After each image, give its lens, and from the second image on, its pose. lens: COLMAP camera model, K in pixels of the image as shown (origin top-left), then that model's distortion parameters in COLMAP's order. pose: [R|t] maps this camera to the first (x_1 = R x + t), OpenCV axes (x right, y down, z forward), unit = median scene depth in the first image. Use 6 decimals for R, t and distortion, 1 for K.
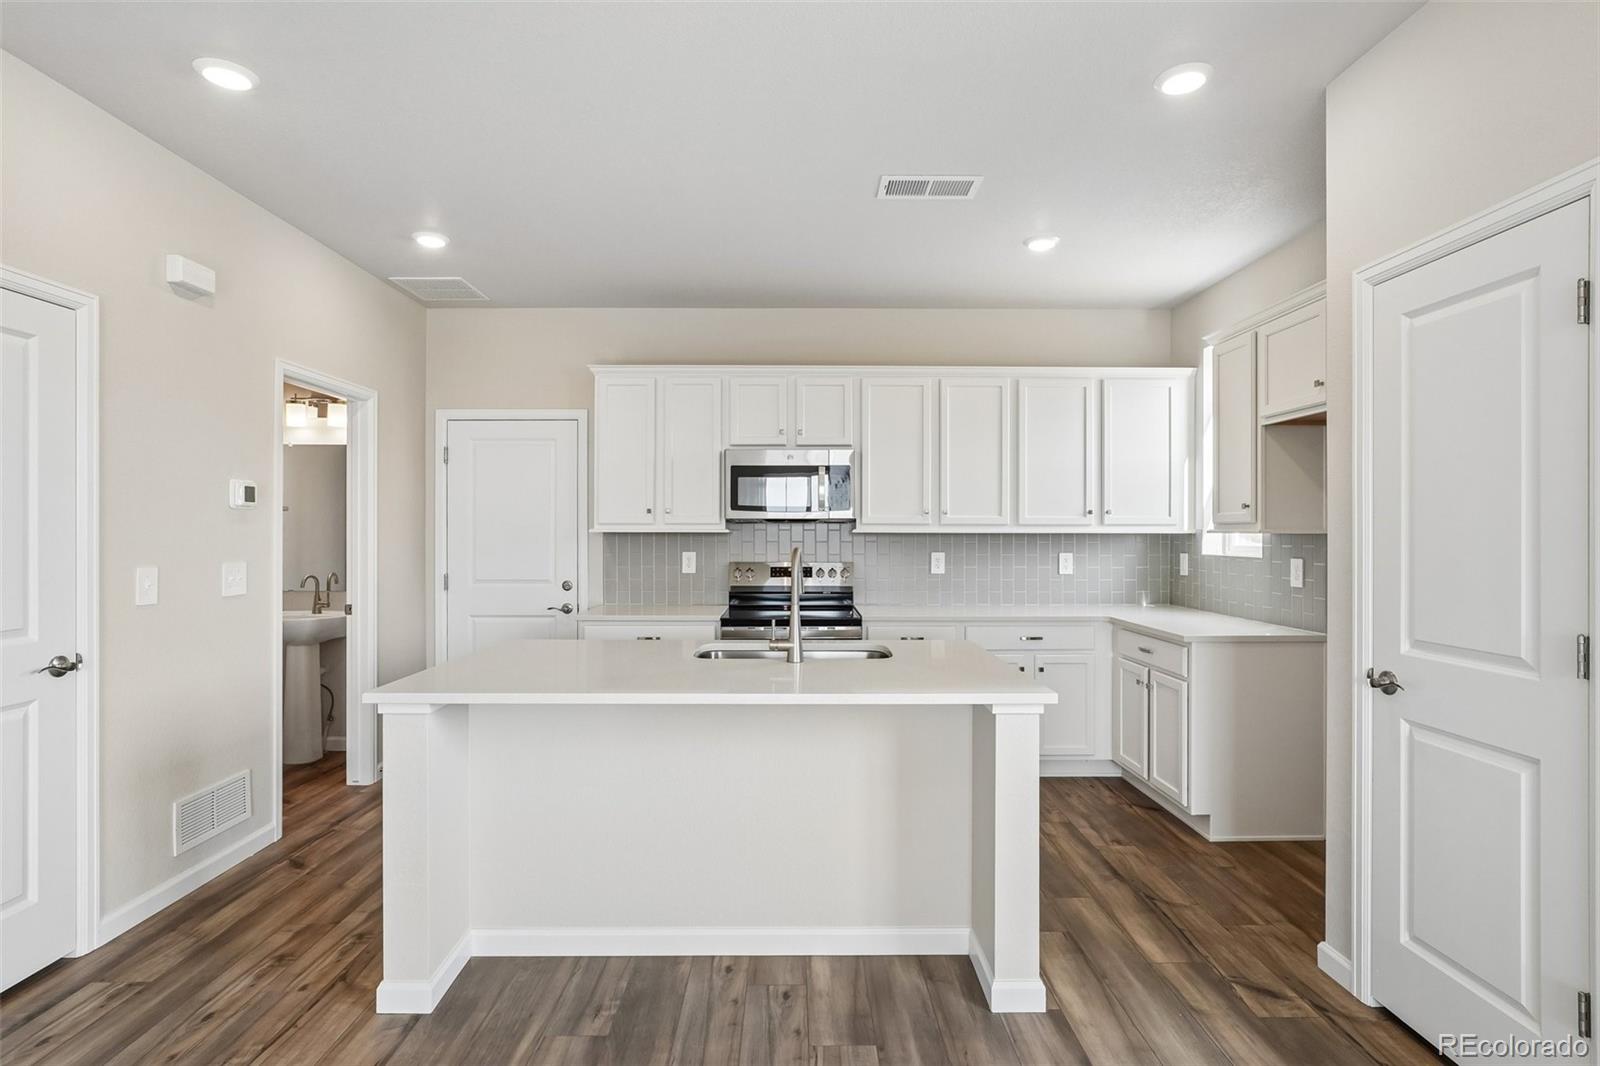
lens RADIAL K [[775.3, 0, 801.5], [0, 775.3, 525.6], [0, 0, 1]] dist [-0.006192, -0.001060]
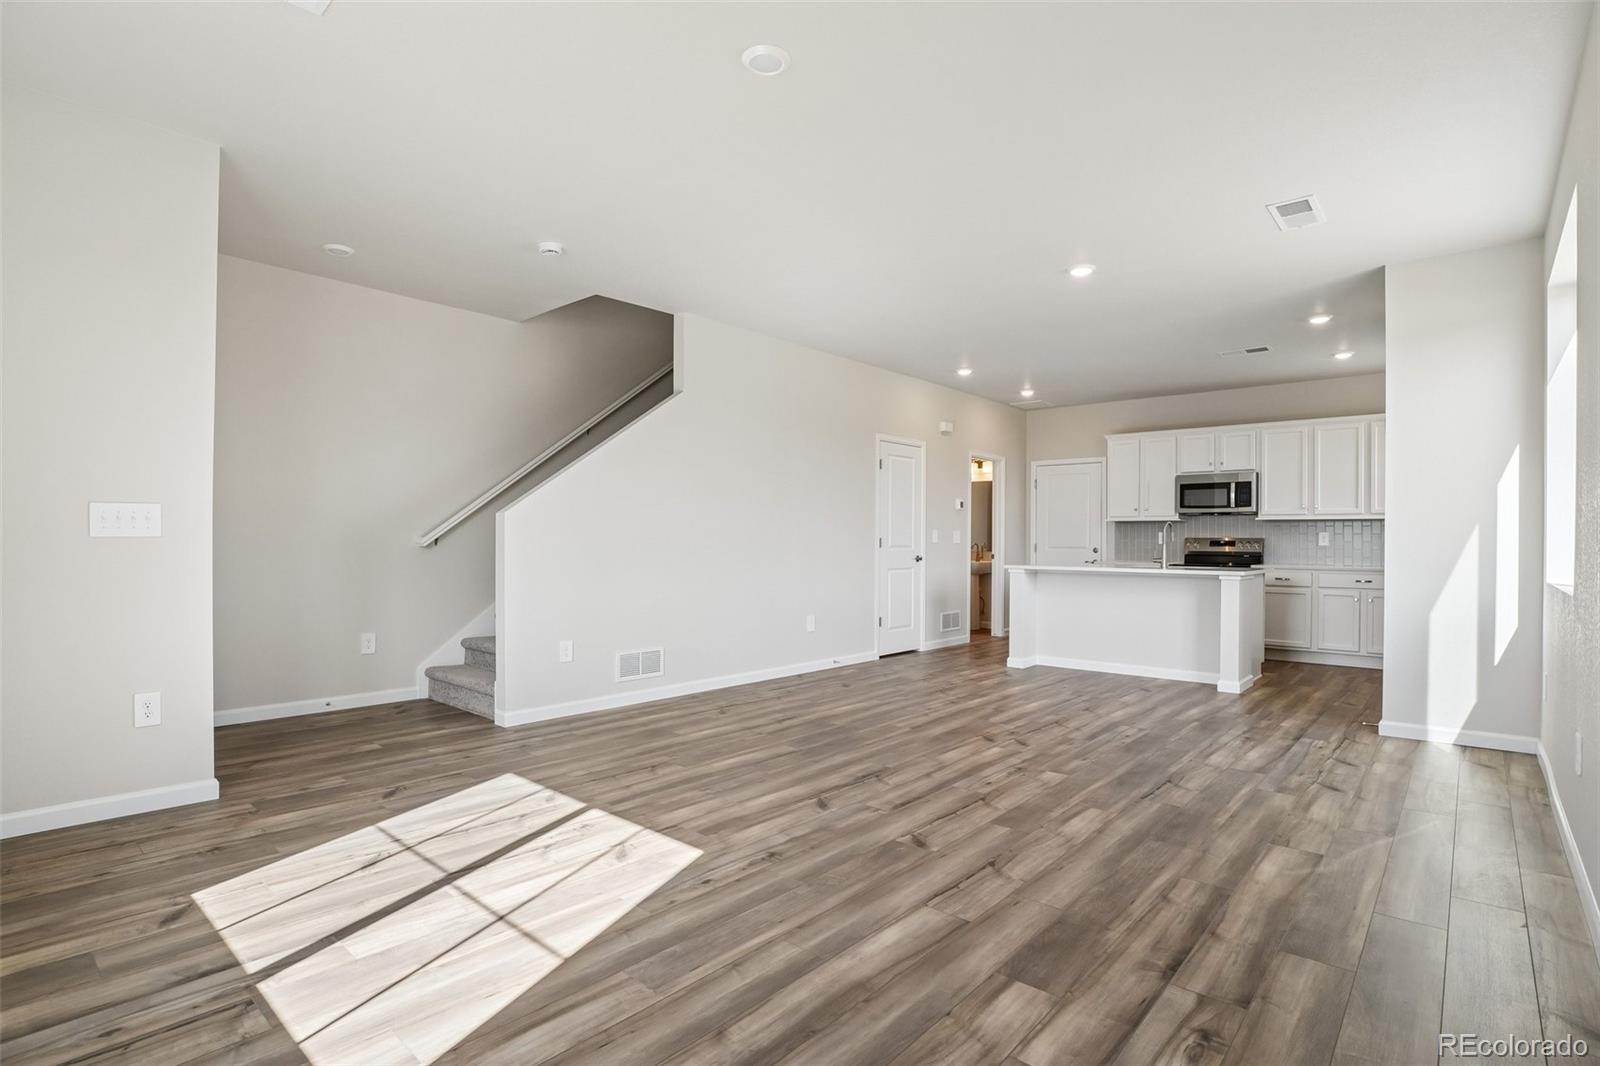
lens RADIAL K [[775.3, 0, 805.9], [0, 775.3, 531.9], [0, 0, 1]] dist [-0.006192, -0.001060]
pose [[0.739582, 0.000965, -0.673066, 0.486837], [-0.002537, 0.999996, -0.001354, 0.041060], [0.673062, 0.002710, 0.739581, -0.953614]]
